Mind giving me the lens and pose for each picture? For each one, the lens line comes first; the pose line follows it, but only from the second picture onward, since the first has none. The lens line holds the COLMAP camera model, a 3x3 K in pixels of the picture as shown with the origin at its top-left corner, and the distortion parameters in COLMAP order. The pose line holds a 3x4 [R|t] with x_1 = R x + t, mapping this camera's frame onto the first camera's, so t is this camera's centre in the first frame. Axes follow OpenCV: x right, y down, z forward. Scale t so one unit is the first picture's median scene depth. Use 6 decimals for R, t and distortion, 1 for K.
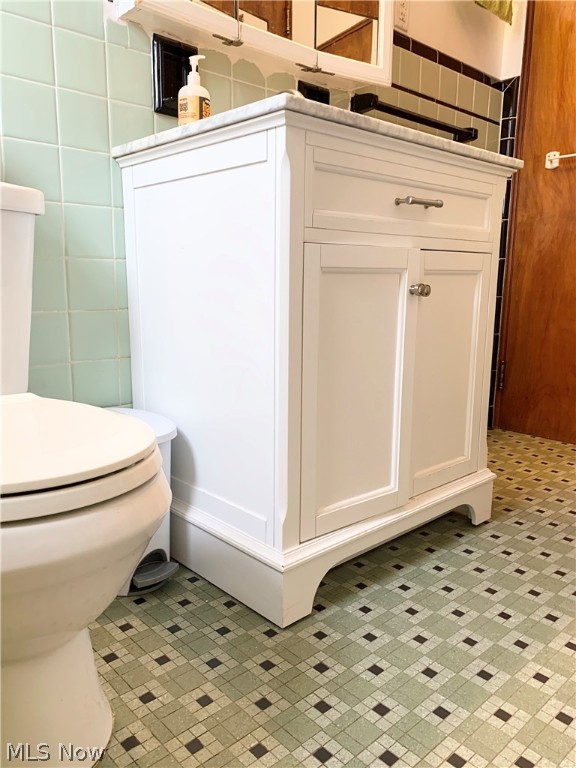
lens RADIAL K [[591.6, 0, 288.0], [0, 591.6, 384.0], [0, 0, 1]] dist [0.013548, -0.016261]
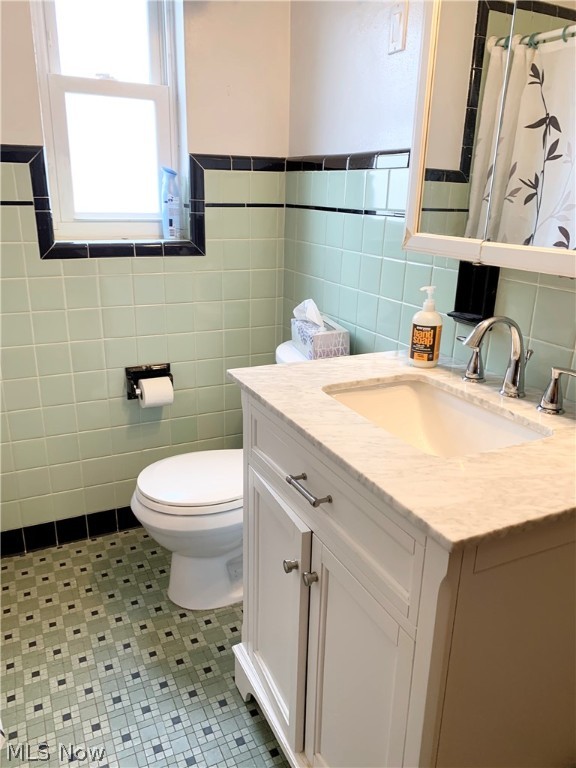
lens RADIAL K [[591.6, 0, 288.0], [0, 591.6, 384.0], [0, 0, 1]] dist [0.013548, -0.016261]
pose [[-0.293086, 0.278630, -0.914585, 1.357686], [-0.193140, 0.919617, 0.342056, -1.010746], [0.936375, 0.276895, -0.215712, 1.487710]]
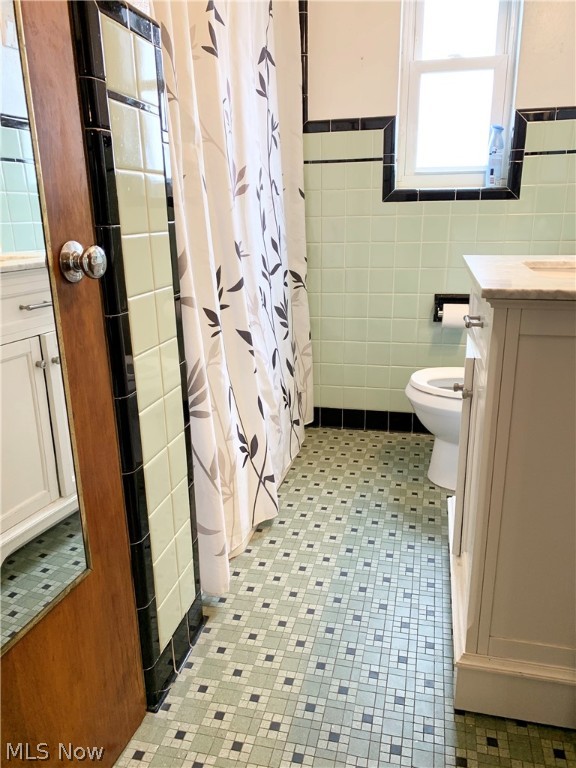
lens RADIAL K [[591.6, 0, 288.0], [0, 591.6, 384.0], [0, 0, 1]] dist [0.013548, -0.016261]
pose [[-0.831430, 0.157858, -0.532733, 1.567144], [-0.092080, 0.906389, 0.412286, -0.855297], [0.547946, 0.391841, -0.739064, 2.281258]]
